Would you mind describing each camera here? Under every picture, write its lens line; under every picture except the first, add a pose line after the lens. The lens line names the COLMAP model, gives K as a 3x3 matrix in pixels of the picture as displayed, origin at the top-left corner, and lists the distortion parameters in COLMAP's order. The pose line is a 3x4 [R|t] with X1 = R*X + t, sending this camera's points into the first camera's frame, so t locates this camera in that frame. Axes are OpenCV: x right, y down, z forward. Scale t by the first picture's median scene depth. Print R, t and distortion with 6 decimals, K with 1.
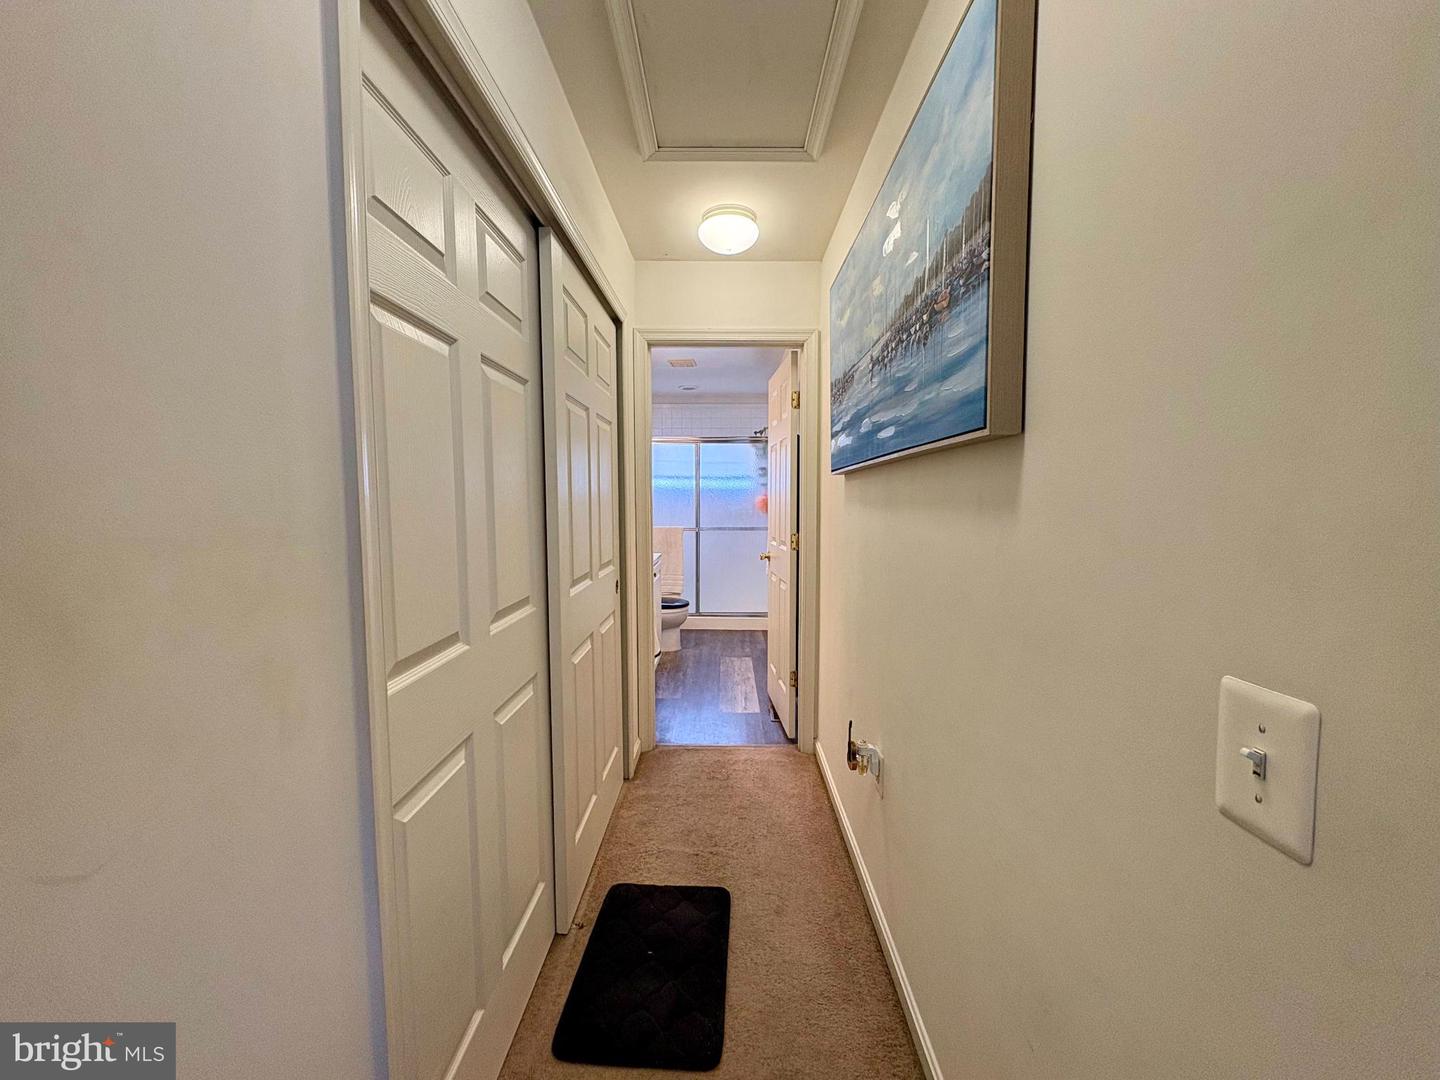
lens RADIAL K [[574.6, 0, 722.4], [0, 574.6, 538.2], [0, 0, 1]] dist [0.002321, -0.000718]
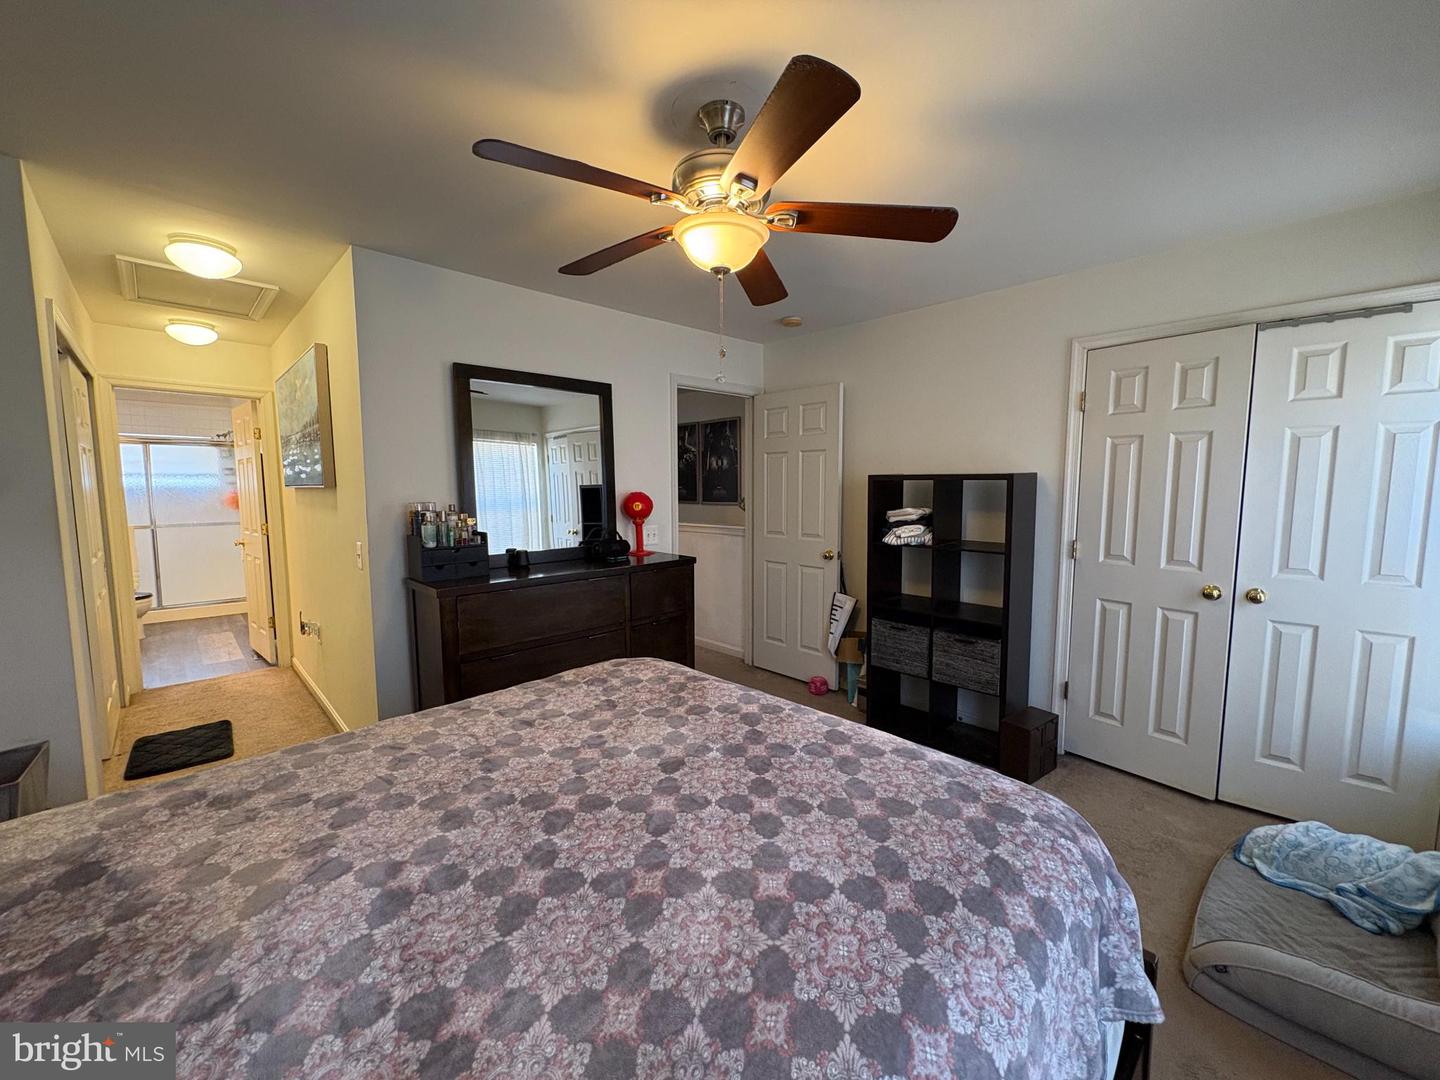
lens RADIAL K [[574.6, 0, 718.0], [0, 574.6, 541.5], [0, 0, 1]] dist [0.002321, -0.000718]
pose [[0.715733, -0.065945, 0.695254, -0.049864], [0.048727, 0.997821, 0.044481, 0.019978], [-0.696672, 0.002041, 0.717387, -0.619741]]
